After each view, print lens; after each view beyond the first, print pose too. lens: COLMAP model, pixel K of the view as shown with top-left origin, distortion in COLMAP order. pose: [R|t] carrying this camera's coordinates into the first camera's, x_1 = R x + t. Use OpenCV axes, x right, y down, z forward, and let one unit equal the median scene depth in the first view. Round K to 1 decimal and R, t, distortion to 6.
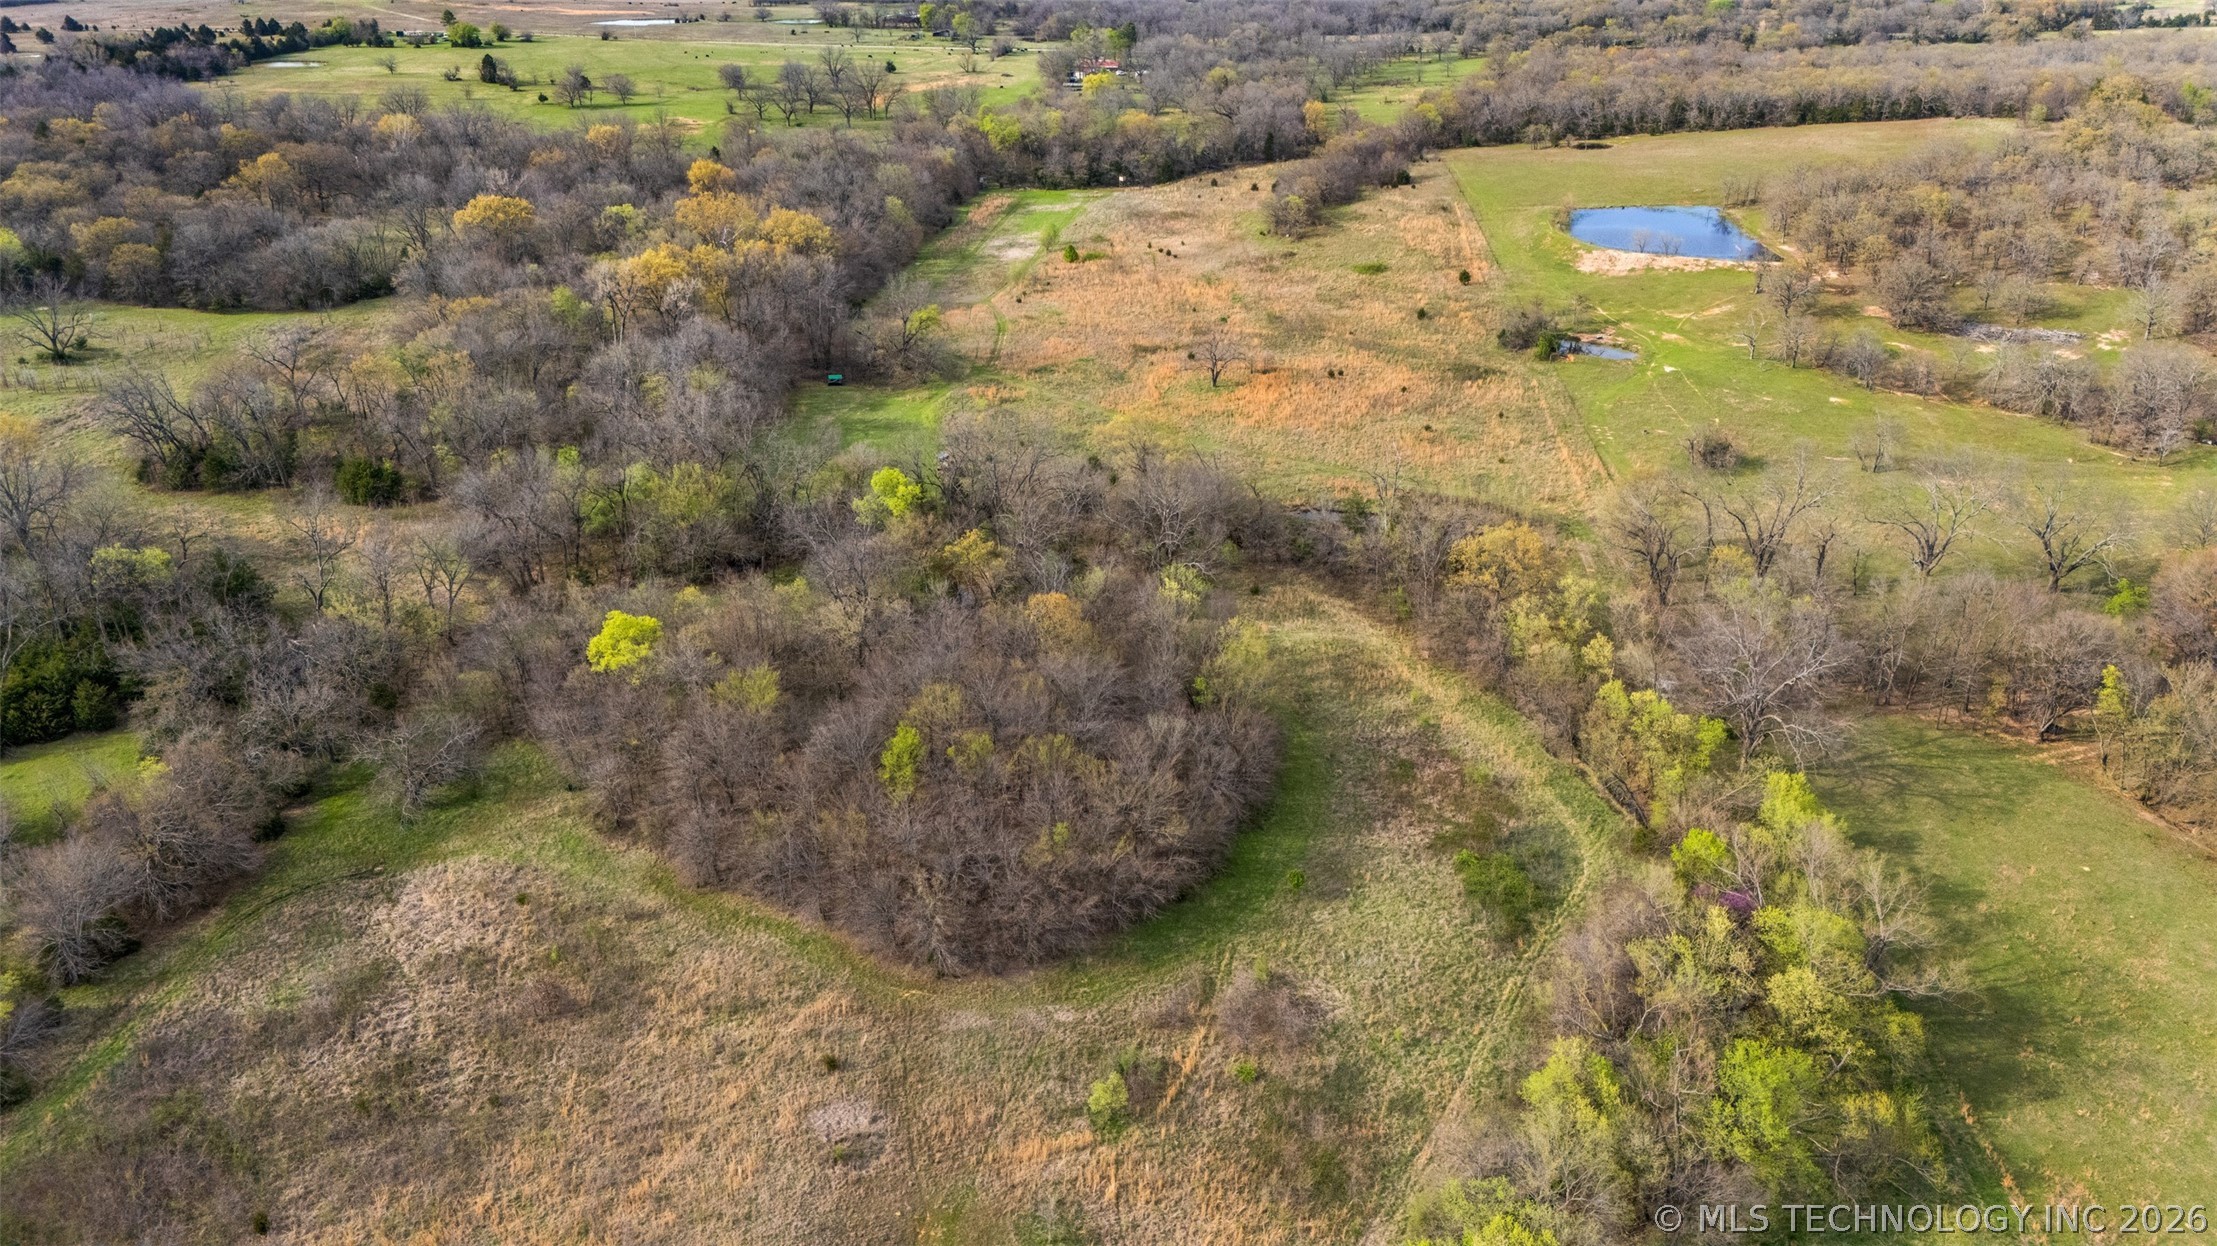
lens RADIAL K [[1635.9, 0, 1114.5], [0, 1635.9, 632.2], [0, 0, 1]] dist [0.062453, -0.049478]
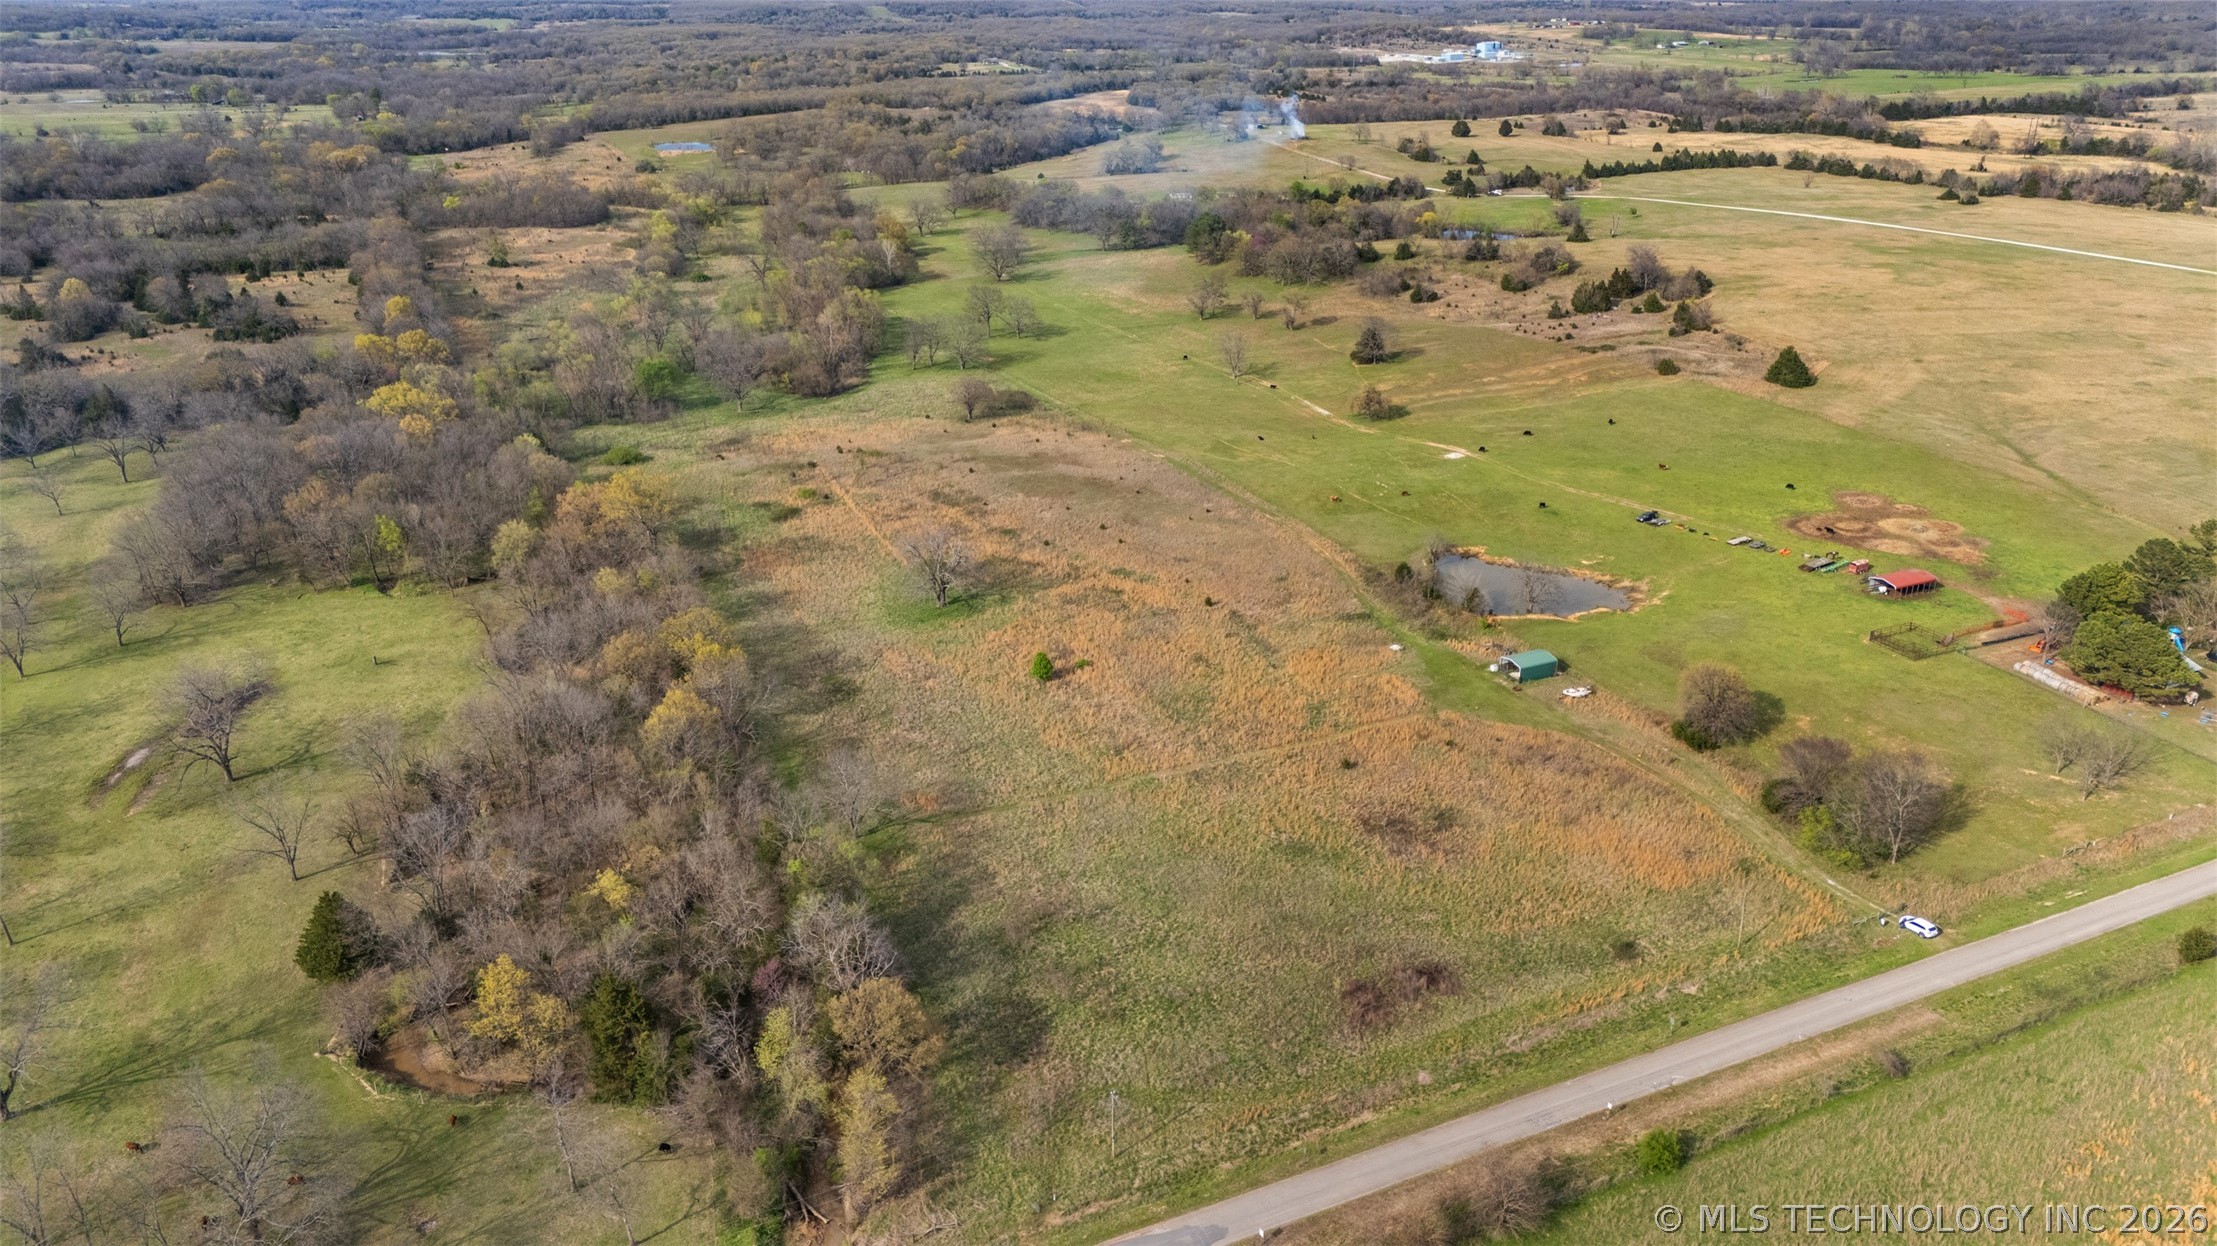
lens RADIAL K [[1635.9, 0, 1106.4], [0, 1635.9, 625.1], [0, 0, 1]] dist [0.062453, -0.049478]
pose [[0.869355, -0.187440, 0.457261, -0.449620], [0.210014, 0.977697, 0.001493, 0.657268], [-0.447343, 0.094733, 0.889331, -1.620106]]
